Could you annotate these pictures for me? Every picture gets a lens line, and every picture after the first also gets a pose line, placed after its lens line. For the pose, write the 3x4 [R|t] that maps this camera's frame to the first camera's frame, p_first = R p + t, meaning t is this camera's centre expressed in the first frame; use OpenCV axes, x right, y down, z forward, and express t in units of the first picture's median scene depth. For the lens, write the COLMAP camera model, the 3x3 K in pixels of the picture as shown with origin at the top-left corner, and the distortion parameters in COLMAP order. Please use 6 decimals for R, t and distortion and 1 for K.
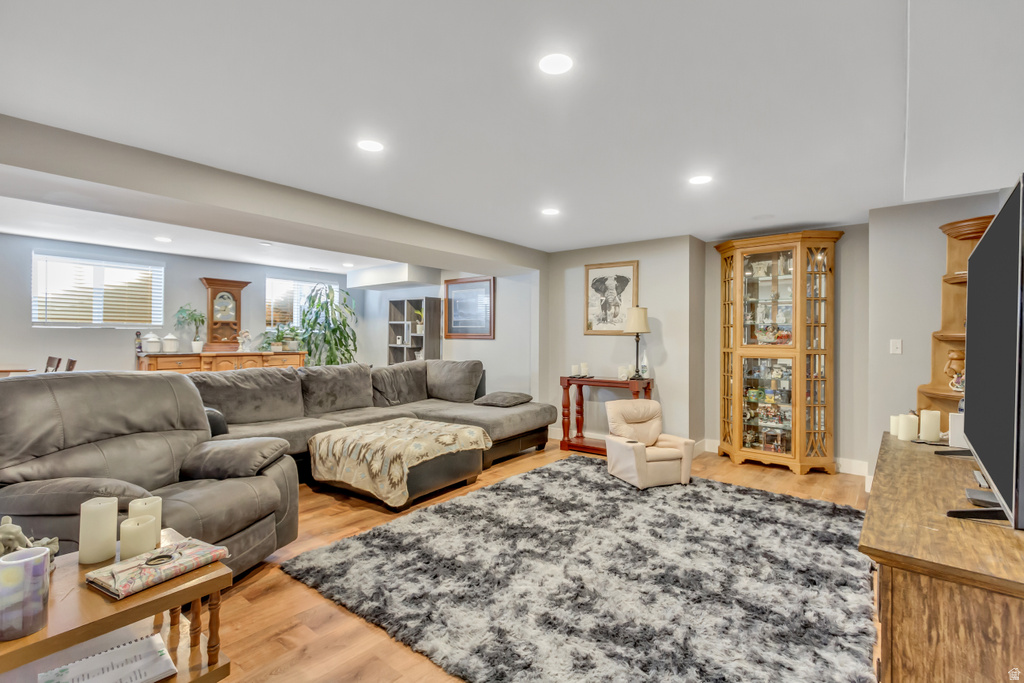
lens RADIAL K [[471.6, 0, 513.6], [0, 471.6, 340.8], [0, 0, 1]] dist [0.009893, -0.002573]
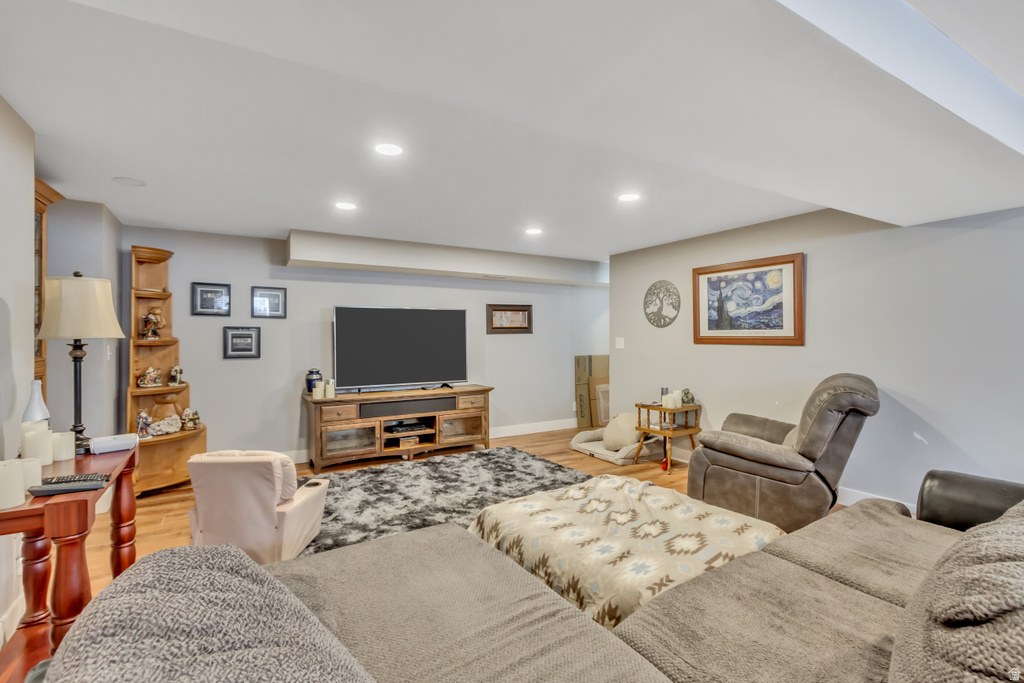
lens RADIAL K [[471.6, 0, 508.5], [0, 471.6, 339.4], [0, 0, 1]] dist [0.009893, -0.002573]
pose [[-0.936511, -0.008486, 0.350535, -0.473519], [-0.005117, 0.999931, 0.010538, -0.044788], [-0.350601, 0.008075, -0.936490, 2.441799]]
